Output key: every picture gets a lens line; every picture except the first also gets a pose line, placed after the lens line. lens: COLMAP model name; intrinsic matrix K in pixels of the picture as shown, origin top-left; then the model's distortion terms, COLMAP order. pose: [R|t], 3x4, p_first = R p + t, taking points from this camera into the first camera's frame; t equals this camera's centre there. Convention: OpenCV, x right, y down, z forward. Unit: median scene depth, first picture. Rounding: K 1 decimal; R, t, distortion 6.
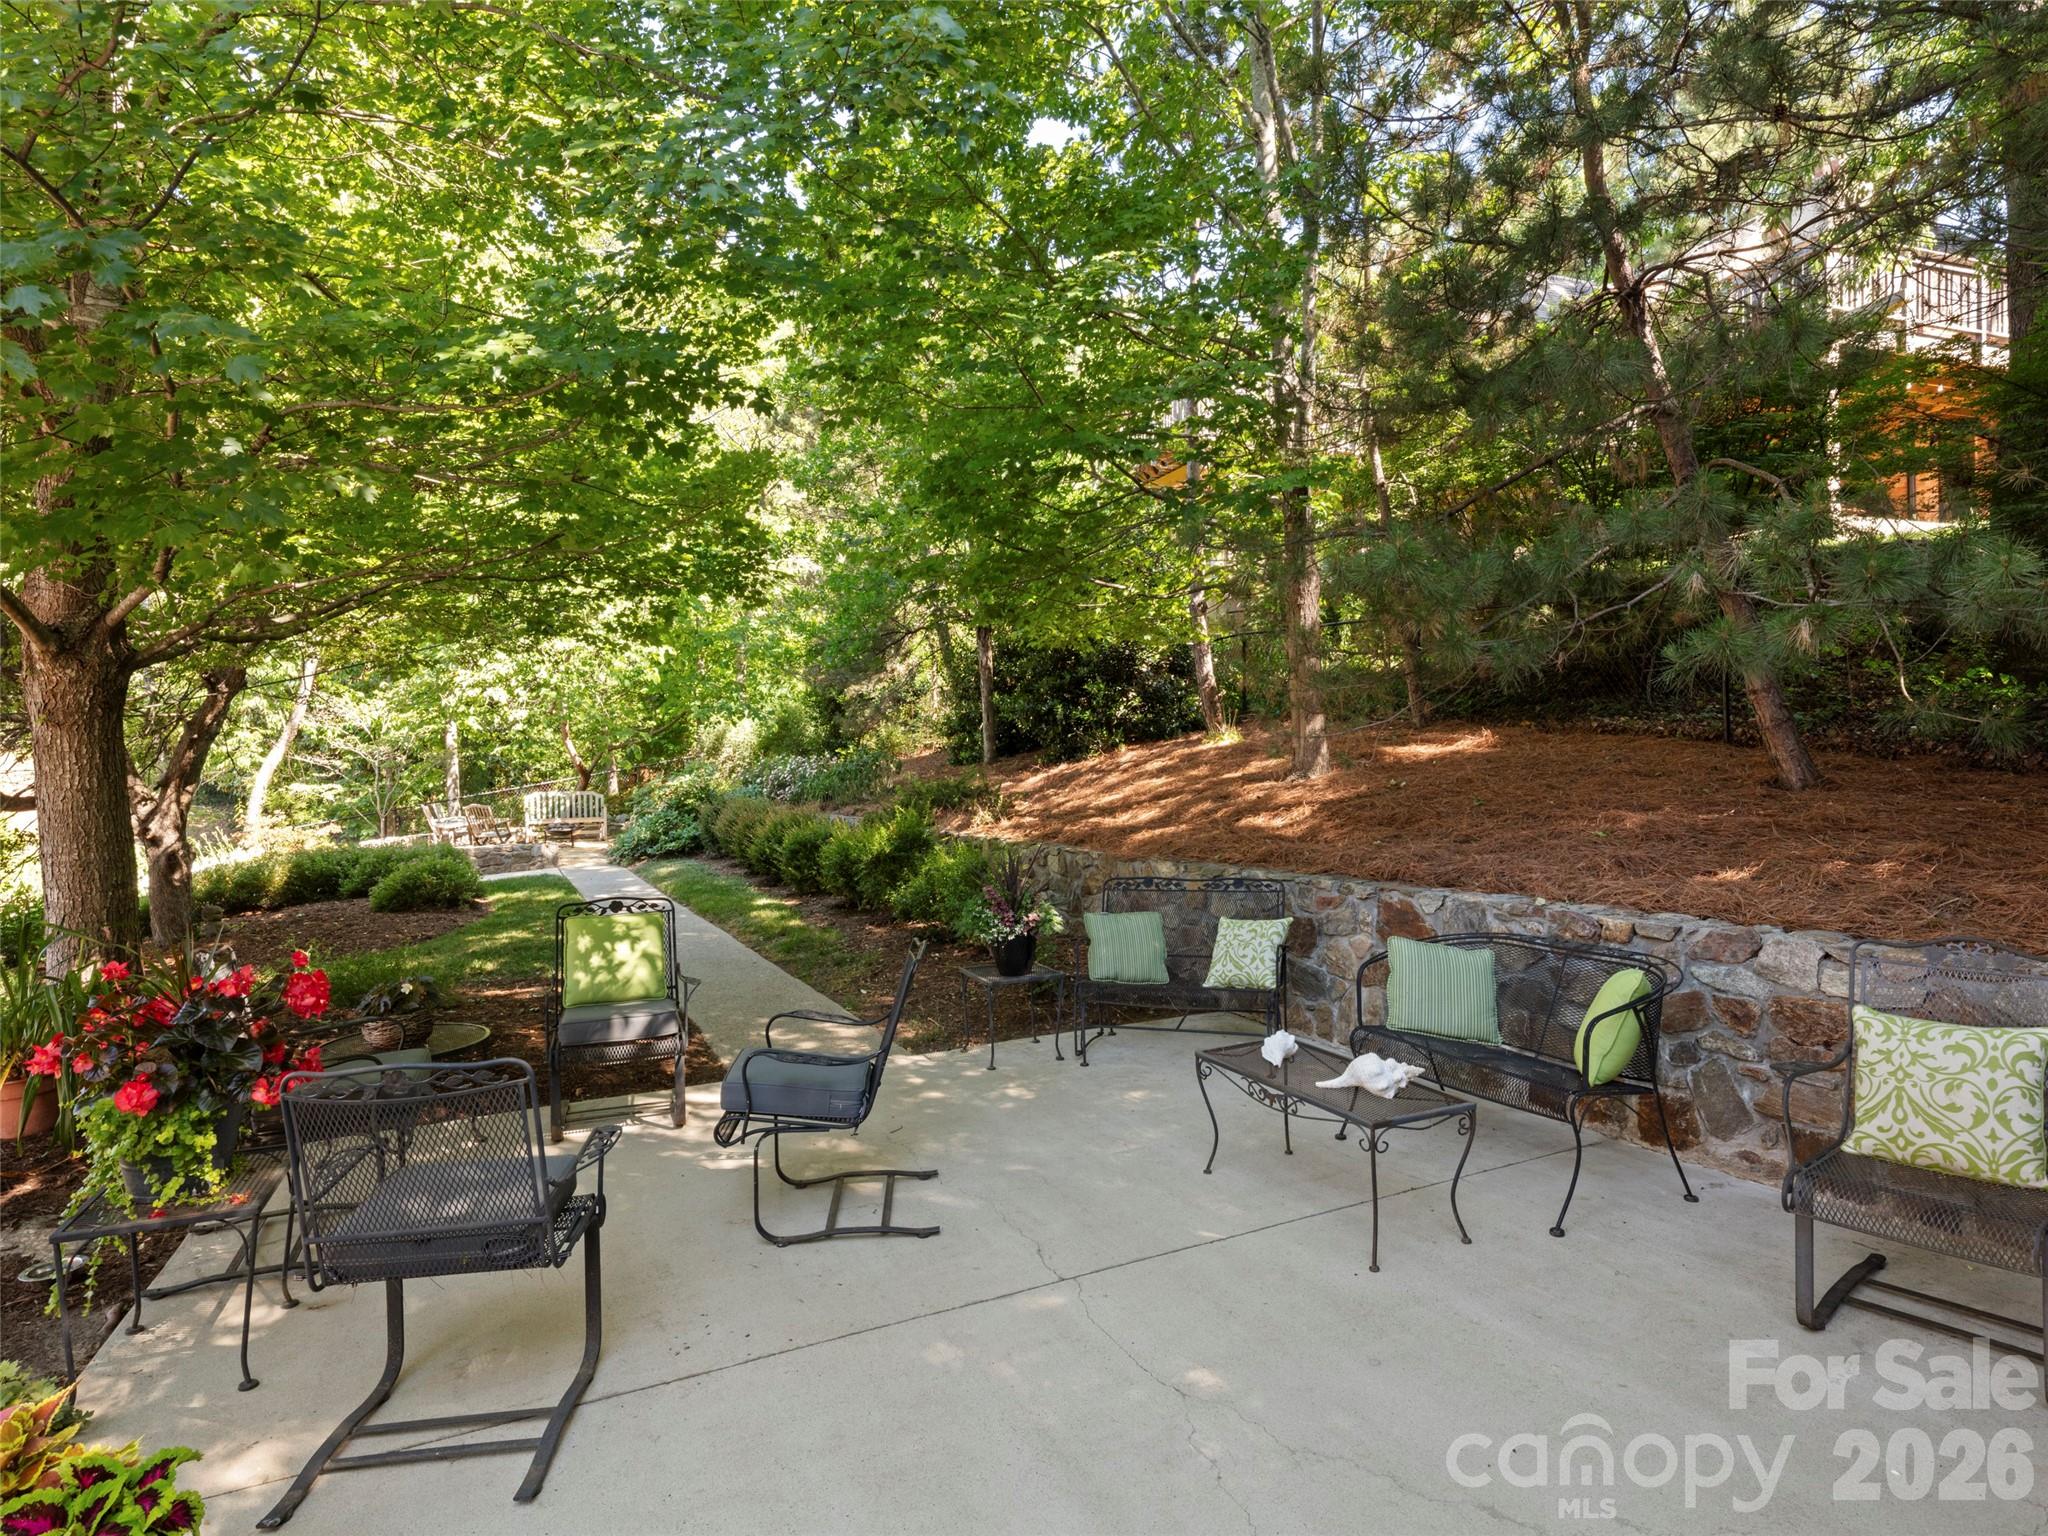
lens RADIAL K [[1114.9, 0, 1024.0], [0, 1114.9, 768.0], [0, 0, 1]] dist [-0.007998, -0.000355]
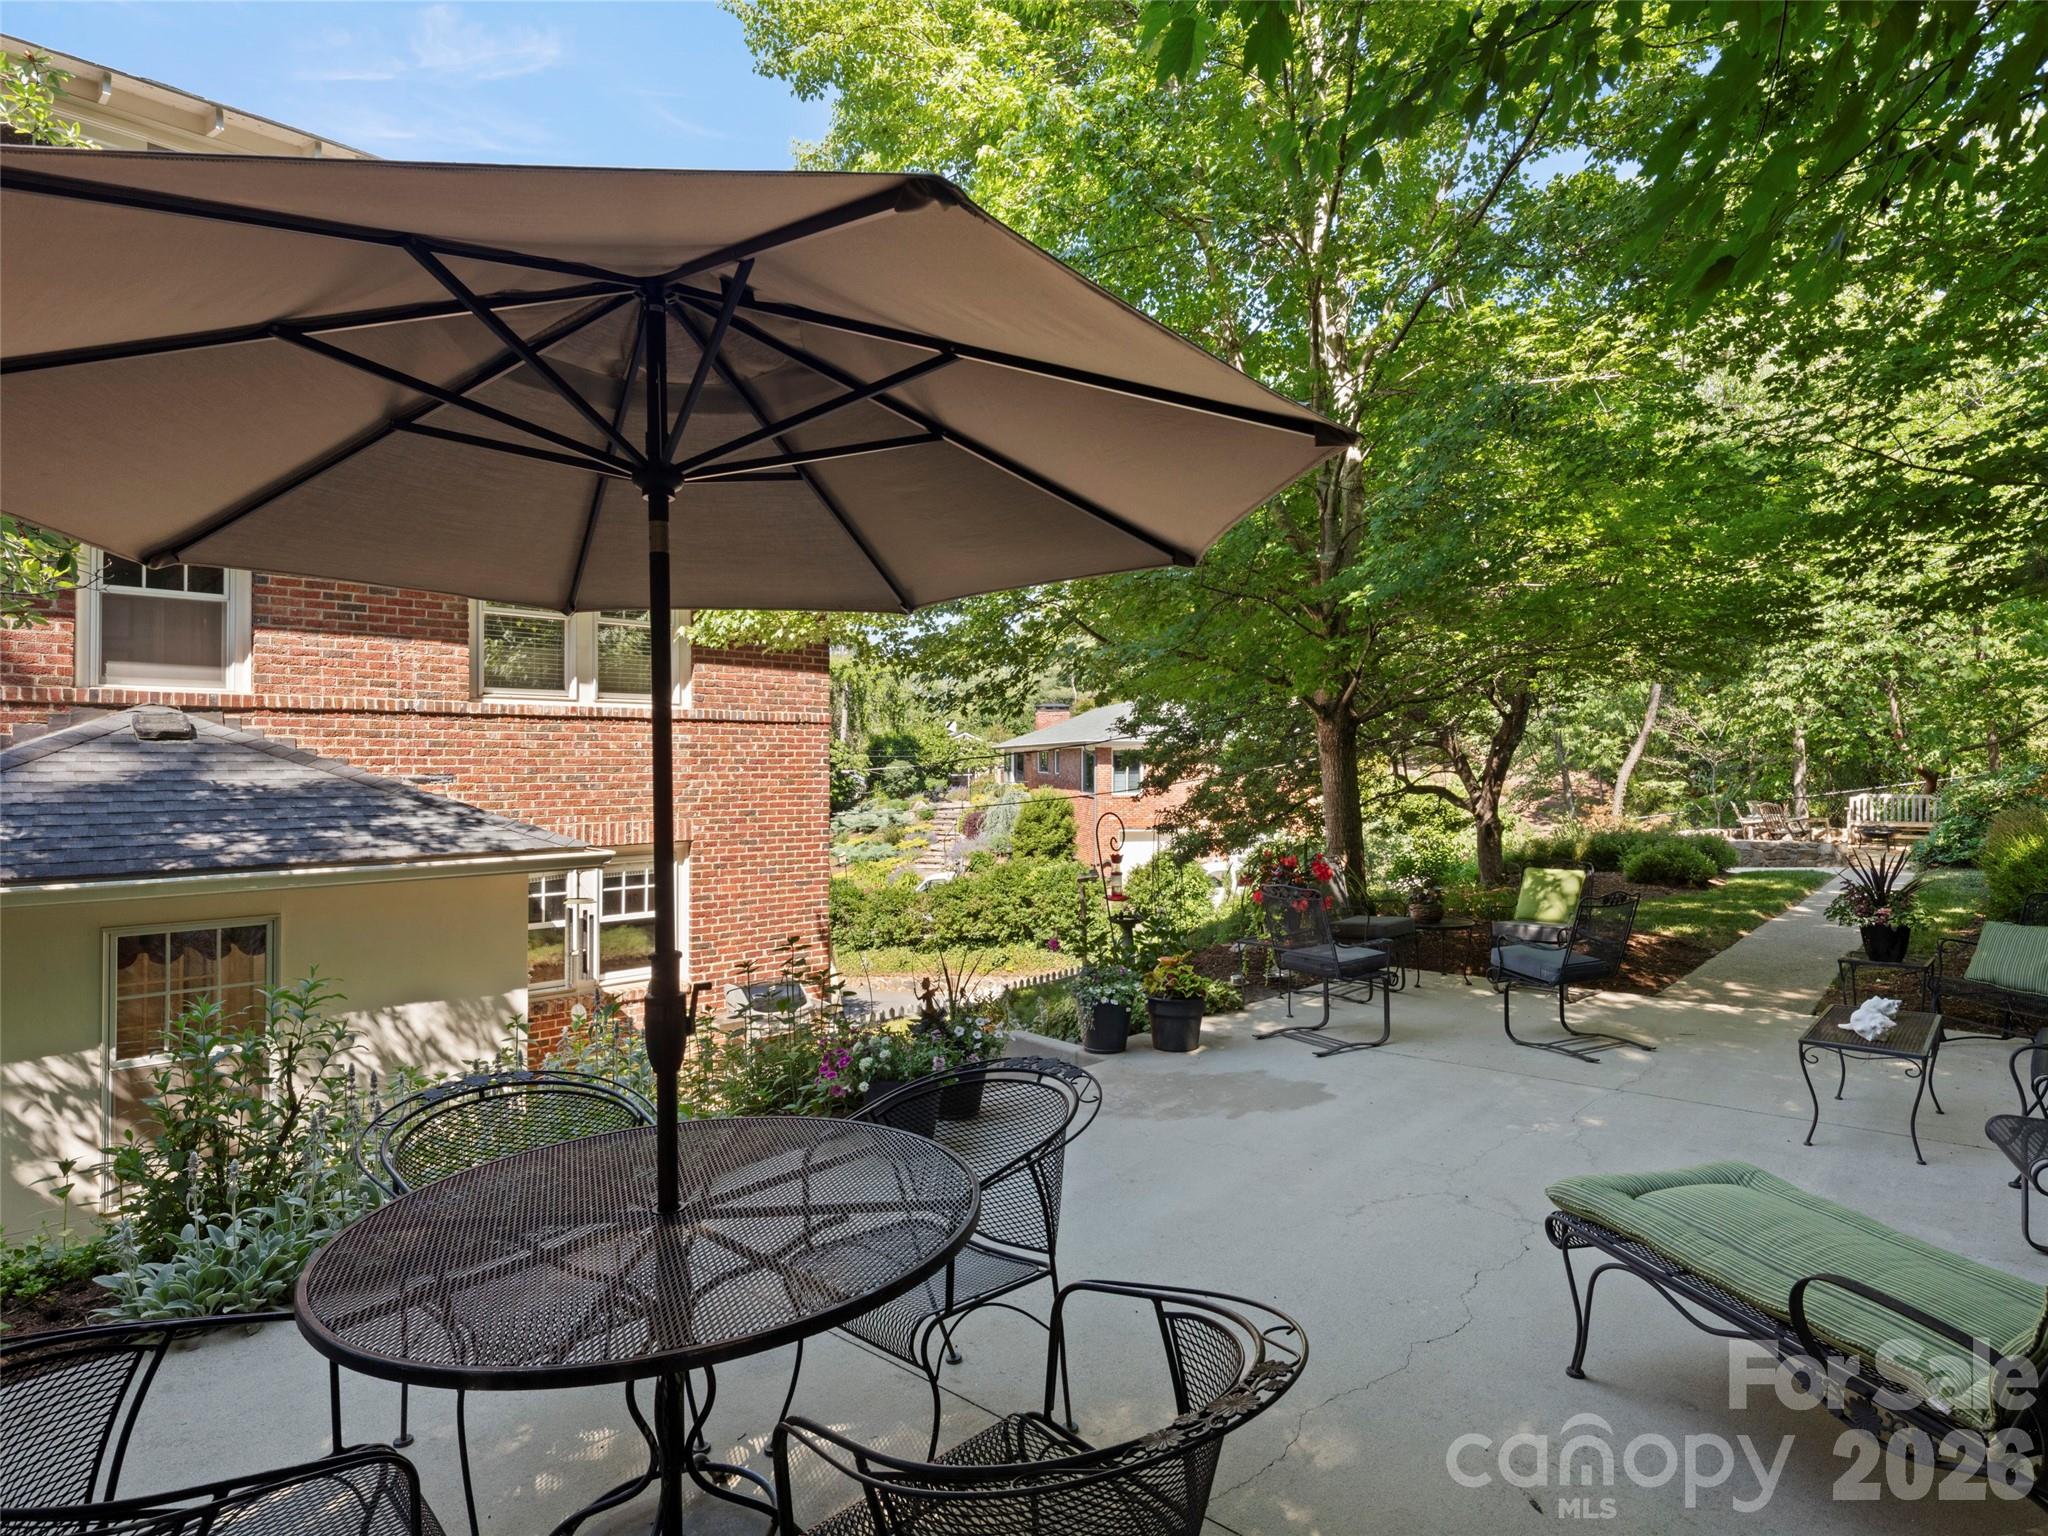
lens RADIAL K [[1114.9, 0, 1024.0], [0, 1114.9, 768.0], [0, 0, 1]] dist [-0.007998, -0.000355]
pose [[0.363841, 0.016858, -0.931309, 0.271502], [-0.011897, 0.999839, 0.013451, -0.007957], [0.931385, 0.006186, 0.363983, -0.095522]]
